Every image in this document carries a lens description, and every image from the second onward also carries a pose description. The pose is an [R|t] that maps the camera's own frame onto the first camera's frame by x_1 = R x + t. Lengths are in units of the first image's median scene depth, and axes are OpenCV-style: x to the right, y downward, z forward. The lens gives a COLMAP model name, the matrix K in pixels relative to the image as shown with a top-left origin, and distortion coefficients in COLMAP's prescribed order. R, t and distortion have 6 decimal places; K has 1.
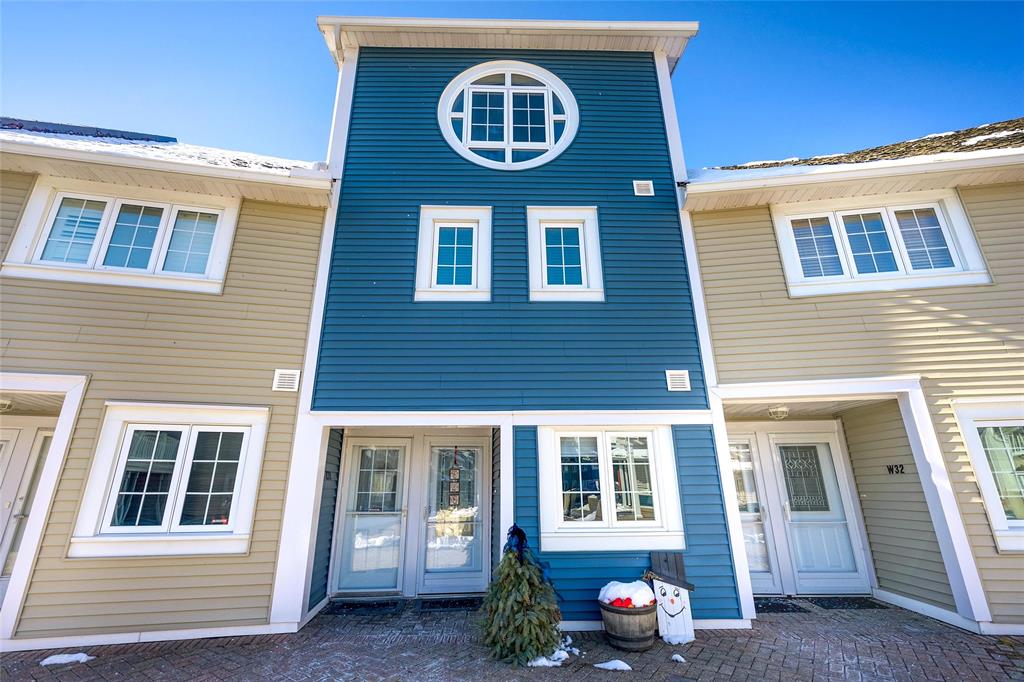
lens RADIAL K [[438.2, 0, 510.7], [0, 438.2, 333.7], [0, 0, 1]] dist [-0.005173, -0.000289]
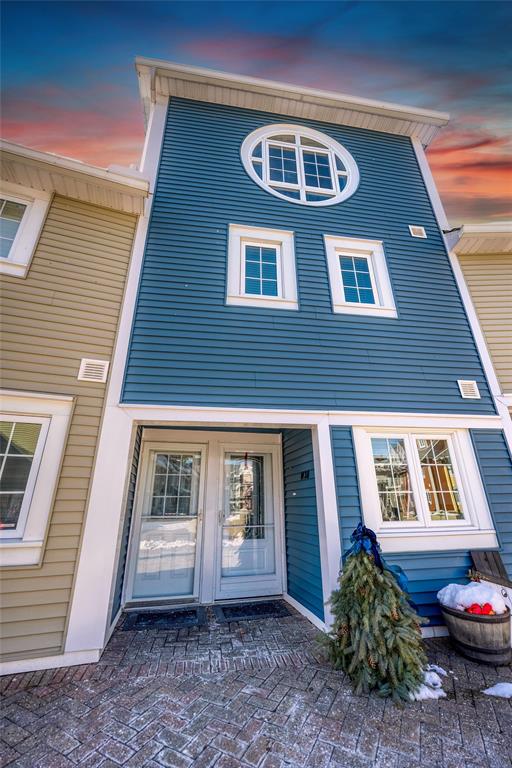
lens RADIAL K [[300.5, 0, 257.7], [0, 300.5, 381.0], [0, 0, 1]] dist [-0.008264, 0.000137]
pose [[0.992770, 0.040721, 0.112918, -0.215375], [-0.034878, 0.997972, -0.053246, 0.136101], [-0.114857, 0.048922, 0.992177, 0.298289]]
